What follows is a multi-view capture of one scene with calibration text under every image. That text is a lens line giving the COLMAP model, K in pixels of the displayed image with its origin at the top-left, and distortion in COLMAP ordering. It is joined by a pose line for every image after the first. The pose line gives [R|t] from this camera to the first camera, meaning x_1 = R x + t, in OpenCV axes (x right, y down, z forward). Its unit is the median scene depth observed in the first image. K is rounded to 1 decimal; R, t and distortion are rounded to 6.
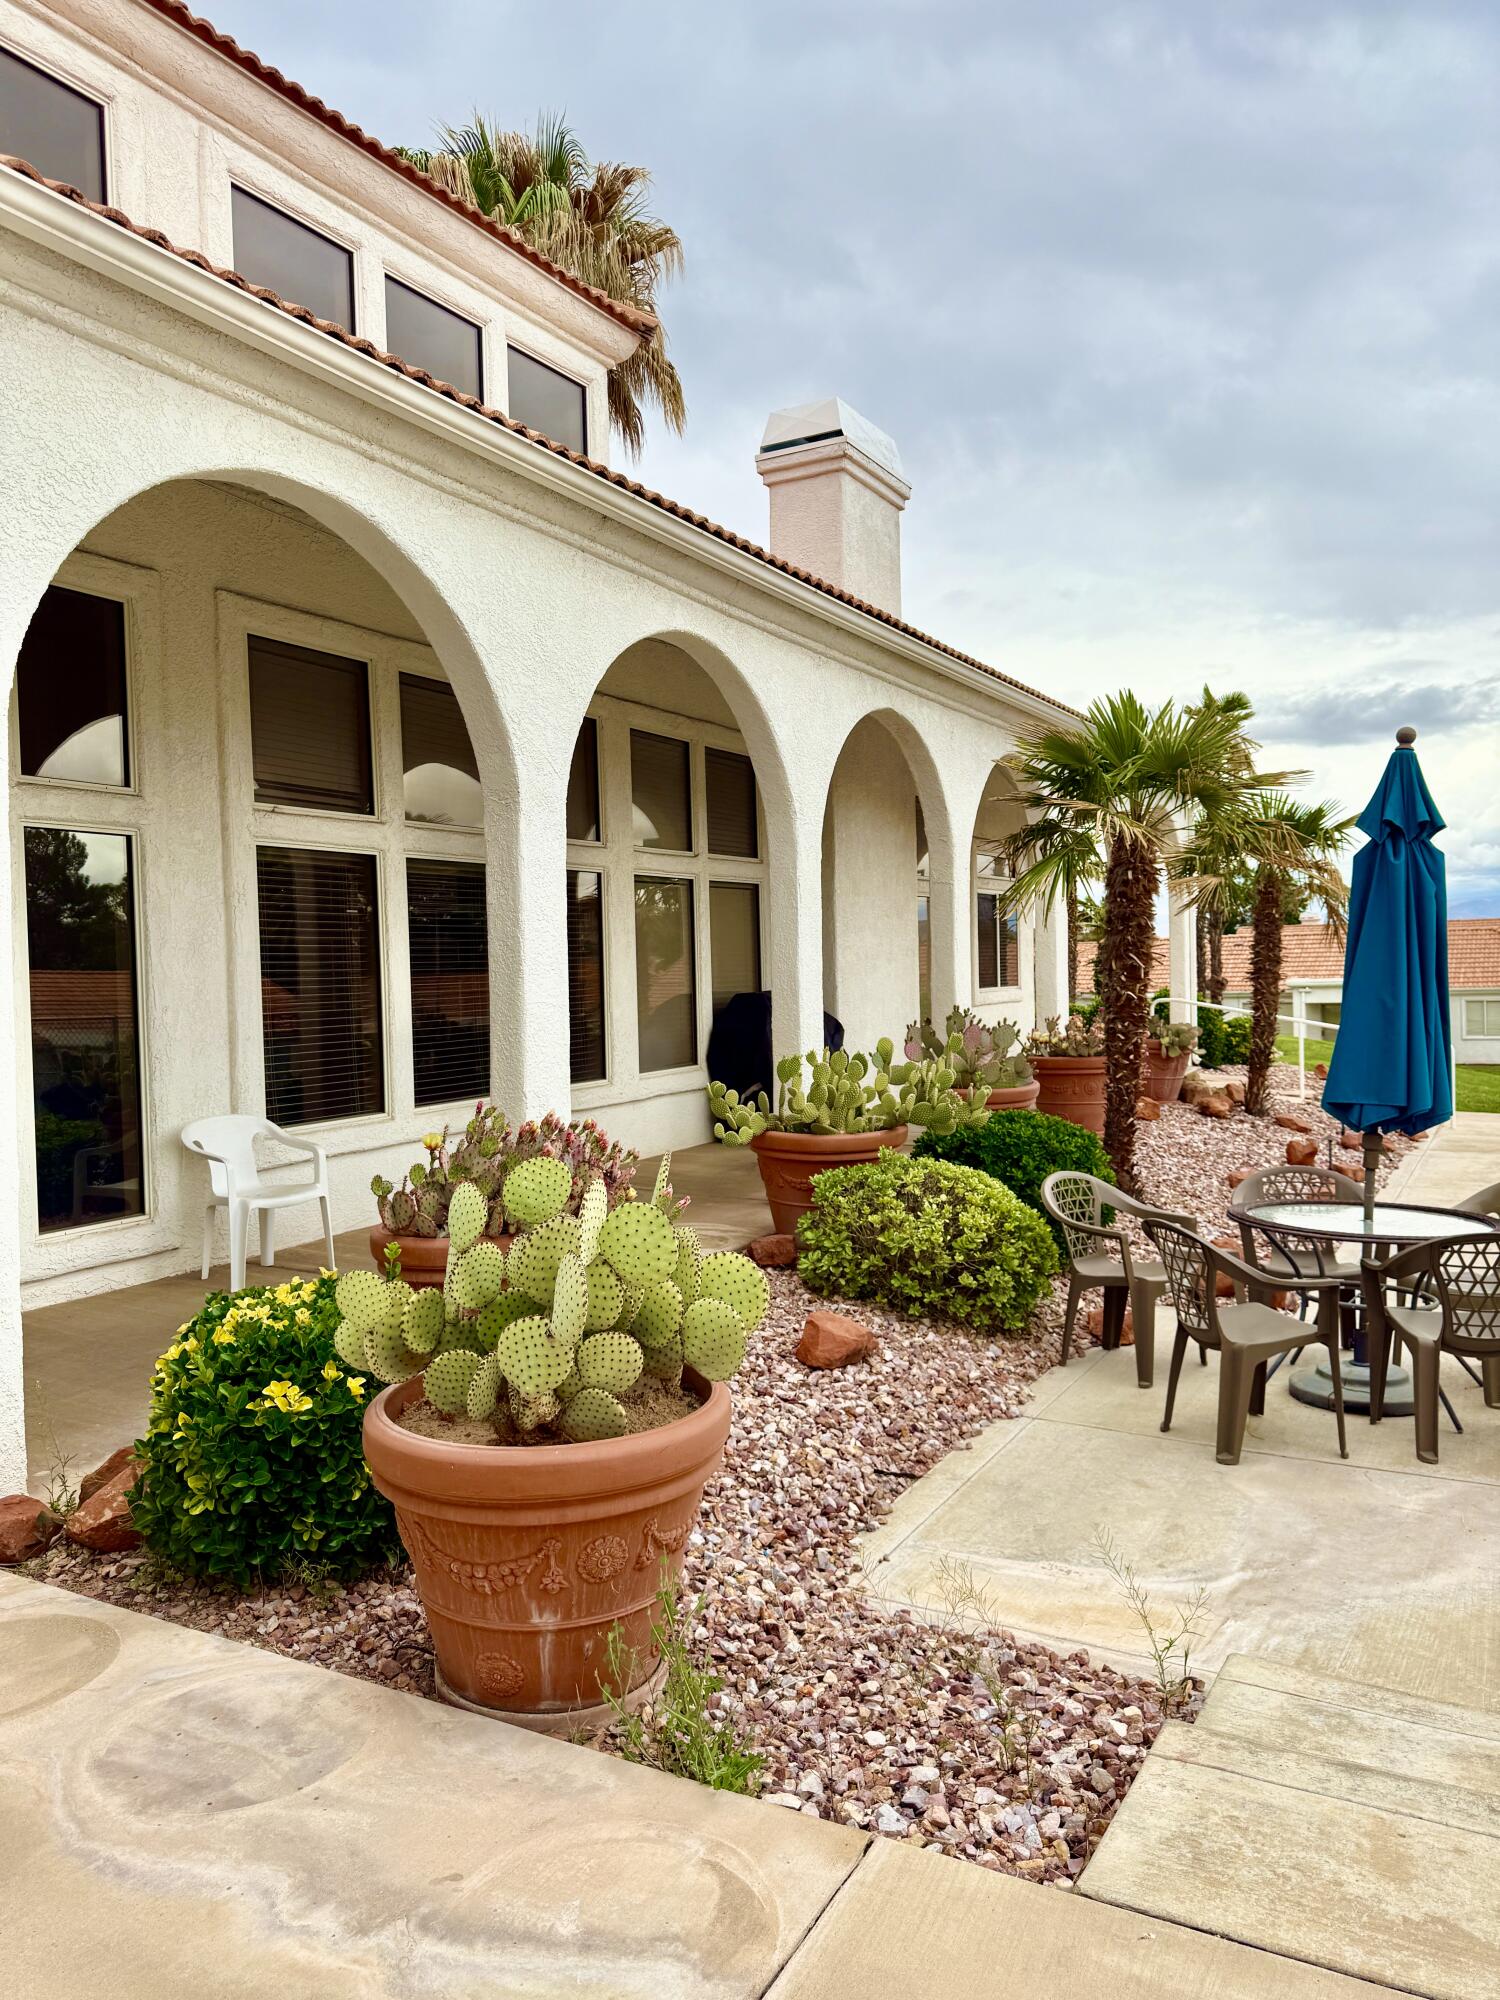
lens RADIAL K [[1428.0, 0, 748.4], [0, 1428.0, 996.0], [0, 0, 1]] dist [0.054410, -0.044163]
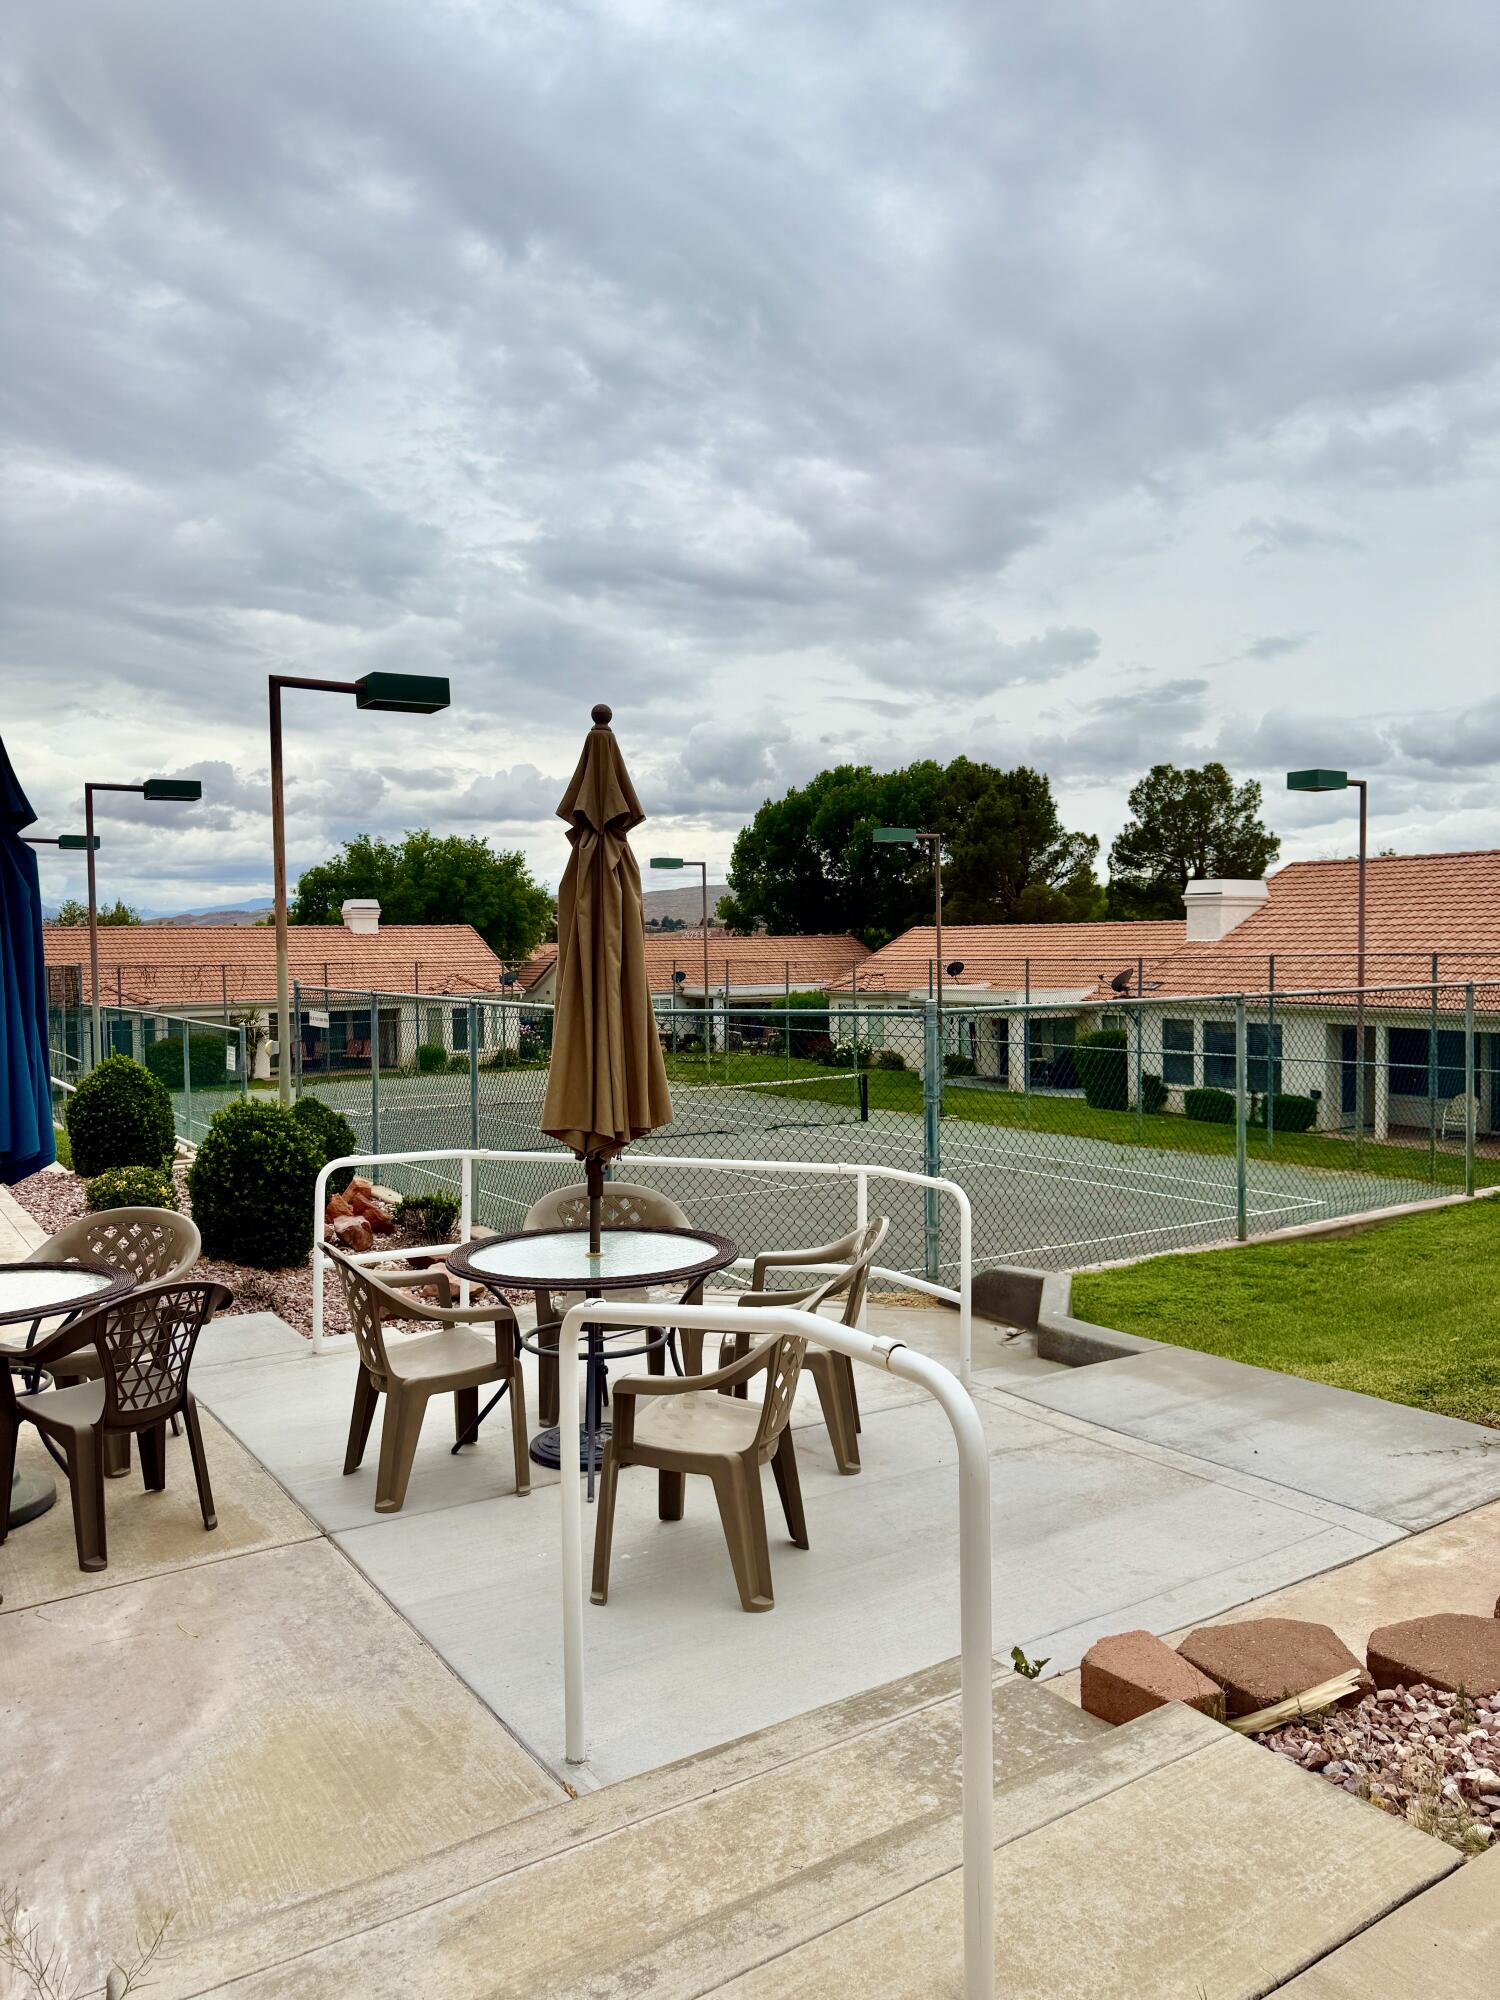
lens RADIAL K [[1428.0, 0, 747.0], [0, 1428.0, 1013.9], [0, 0, 1]] dist [0.054410, -0.044163]
pose [[0.472542, -0.026312, 0.880916, -0.096175], [0.018004, 0.999634, 0.020200, -0.015208], [-0.881124, 0.006314, 0.472842, 0.282953]]
